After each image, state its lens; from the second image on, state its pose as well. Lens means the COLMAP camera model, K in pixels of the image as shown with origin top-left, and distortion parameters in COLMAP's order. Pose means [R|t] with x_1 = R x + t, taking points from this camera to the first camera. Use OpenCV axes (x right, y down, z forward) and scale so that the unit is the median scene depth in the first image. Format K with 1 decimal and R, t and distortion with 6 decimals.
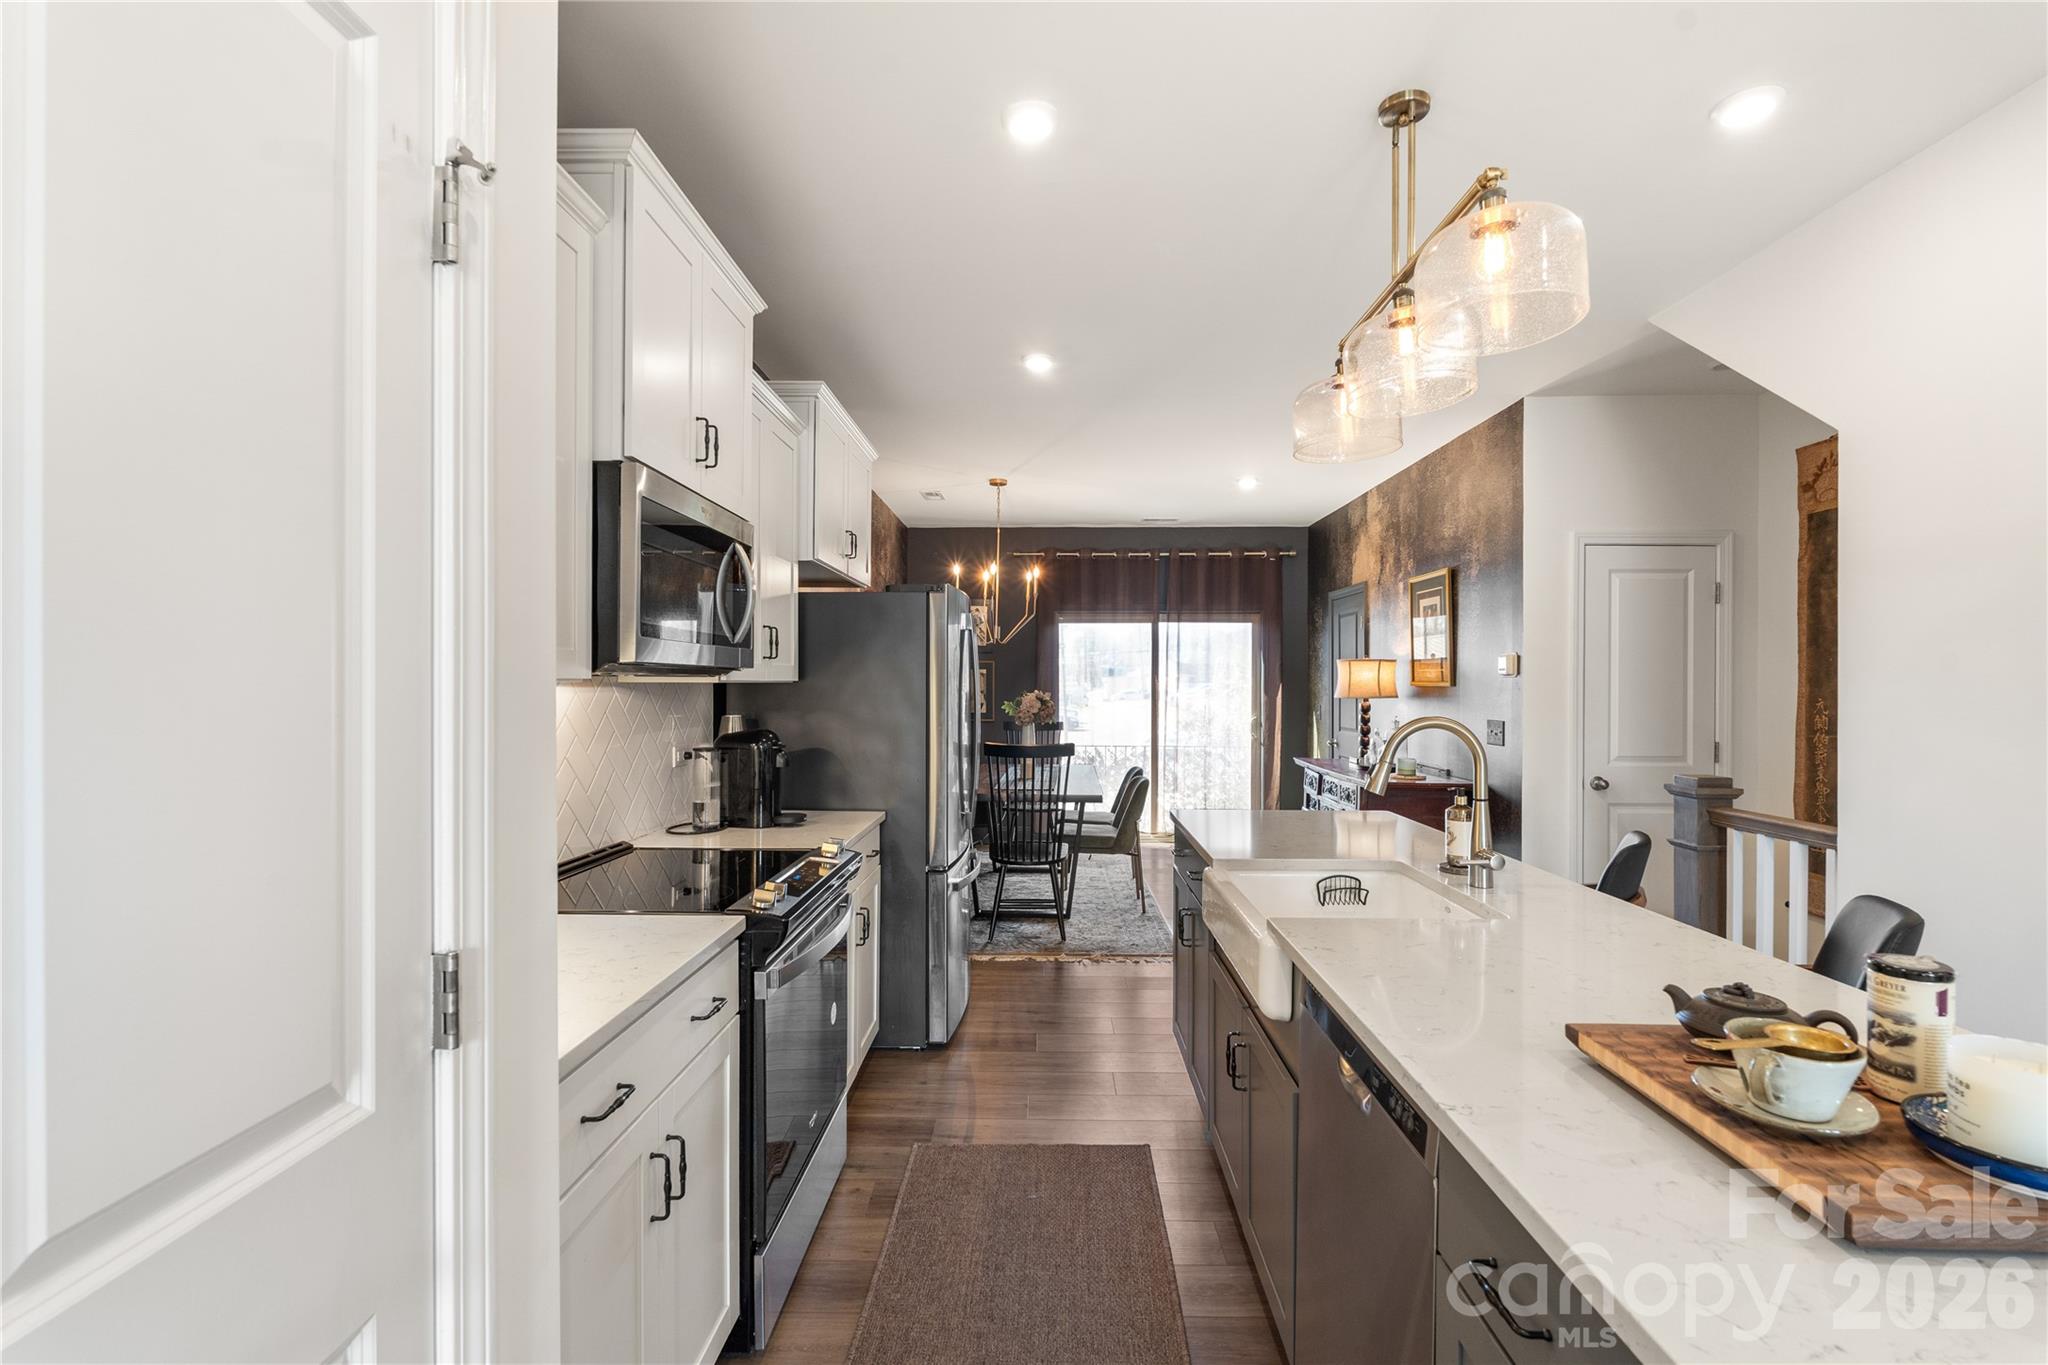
lens RADIAL K [[909.4, 0, 1024.0], [0, 909.4, 682.5], [0, 0, 1]] dist [0.001670, -0.000137]
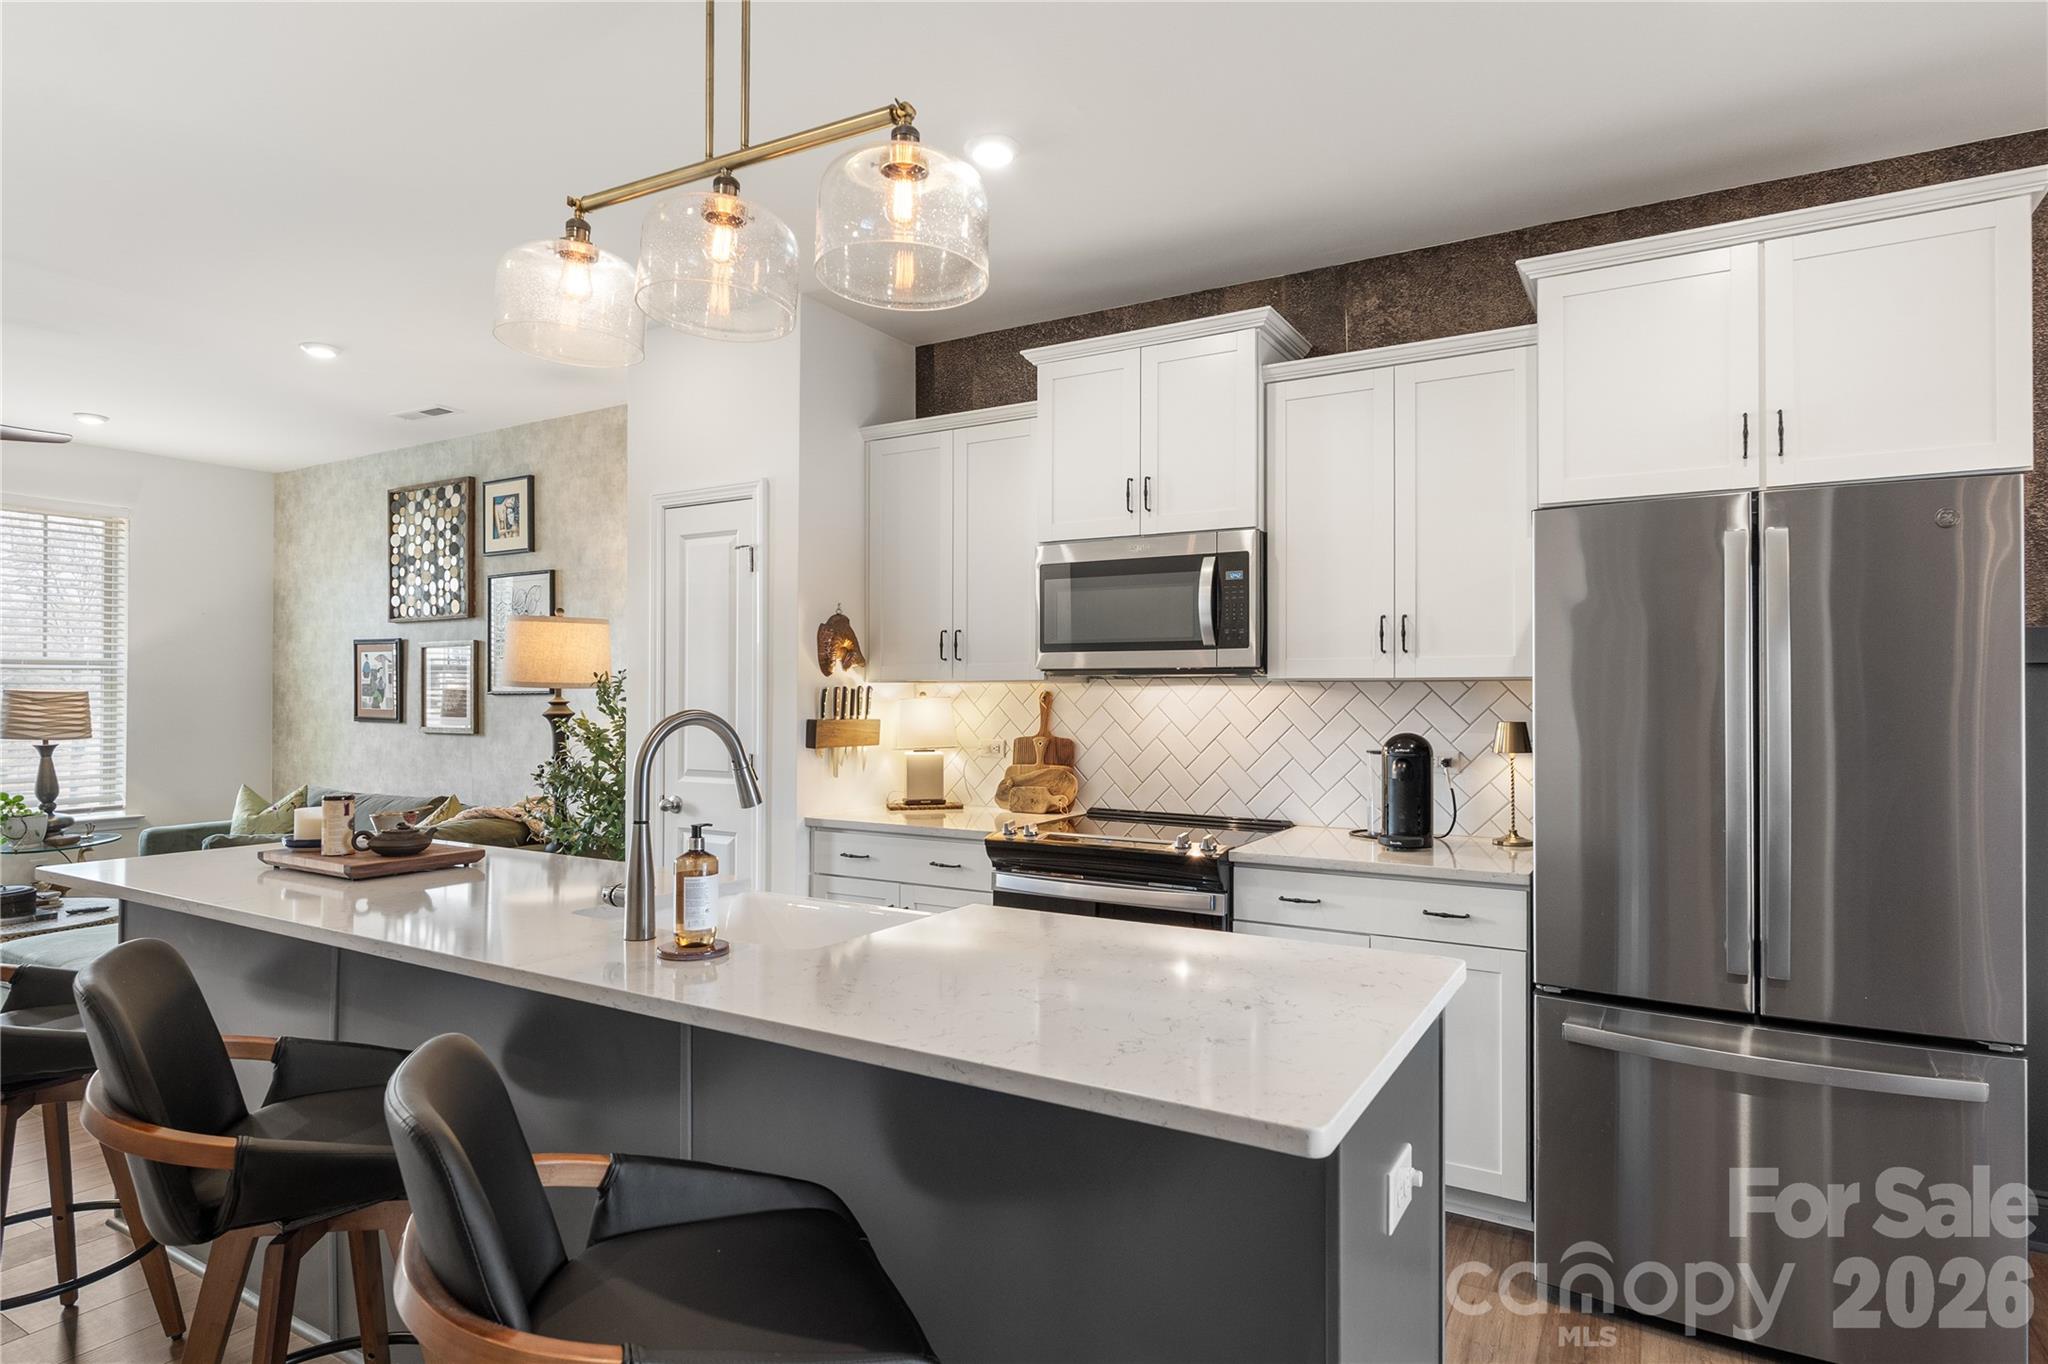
lens RADIAL K [[1090.6, 0, 1018.6], [0, 1090.6, 691.9], [0, 0, 1]] dist [0.002273, 0.000193]
pose [[-0.485283, -0.007766, -0.874323, 0.800820], [-0.002795, 0.999969, -0.007331, 0.020002], [0.874353, -0.001114, -0.485290, 1.196400]]
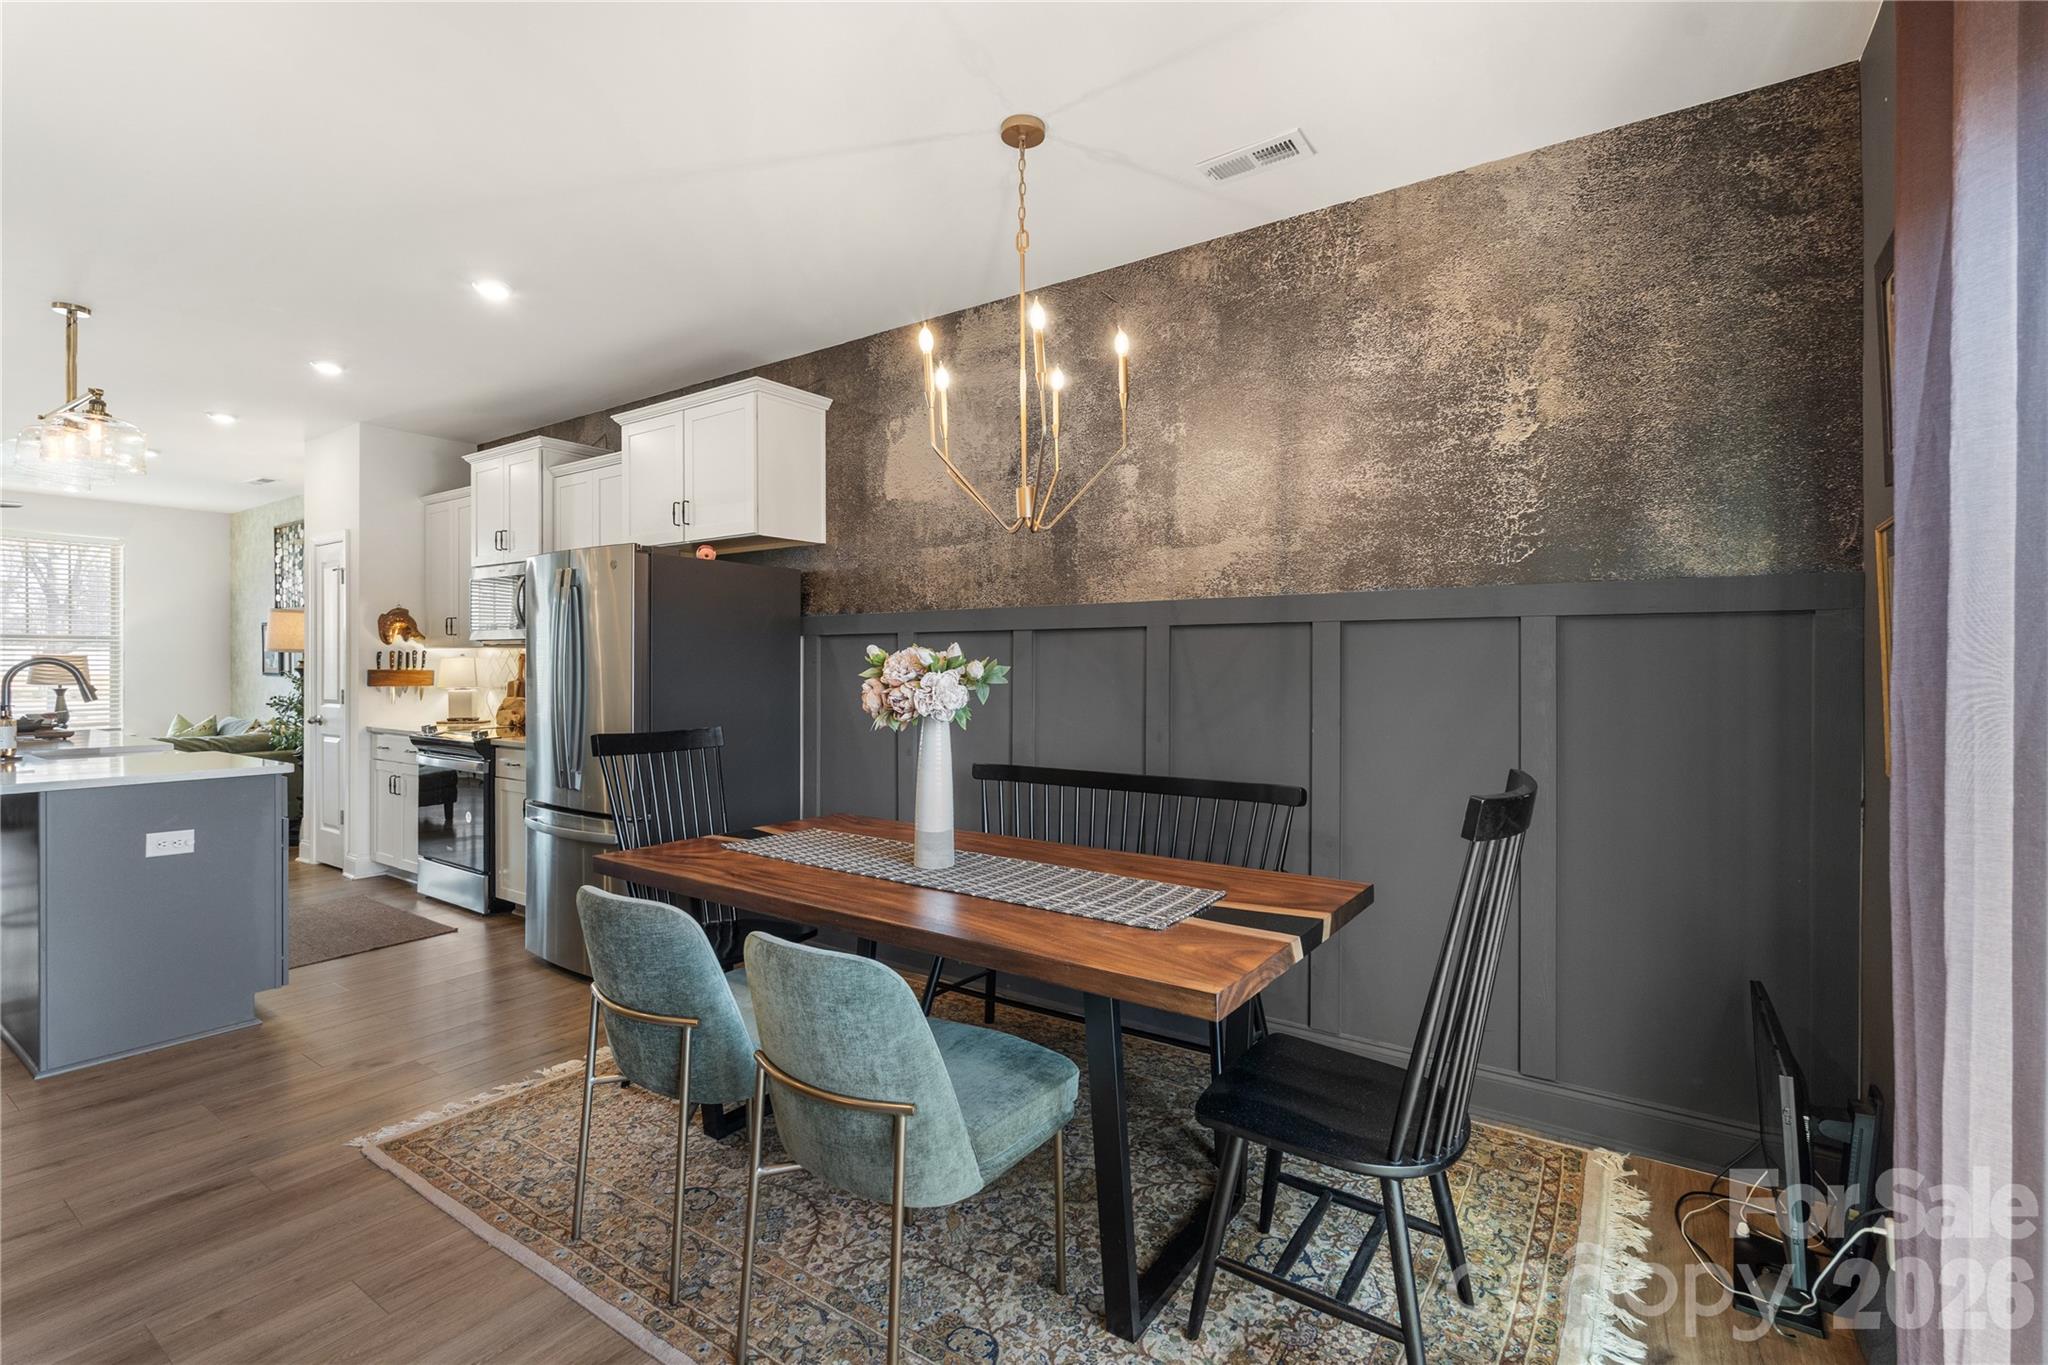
lens RADIAL K [[909.4, 0, 1024.0], [0, 909.4, 682.5], [0, 0, 1]] dist [0.001670, -0.000137]
pose [[-0.545071, 0.008674, -0.838345, 0.622298], [-0.004748, 0.999899, 0.013433, 0.038766], [0.838376, 0.011302, -0.544975, 2.475677]]
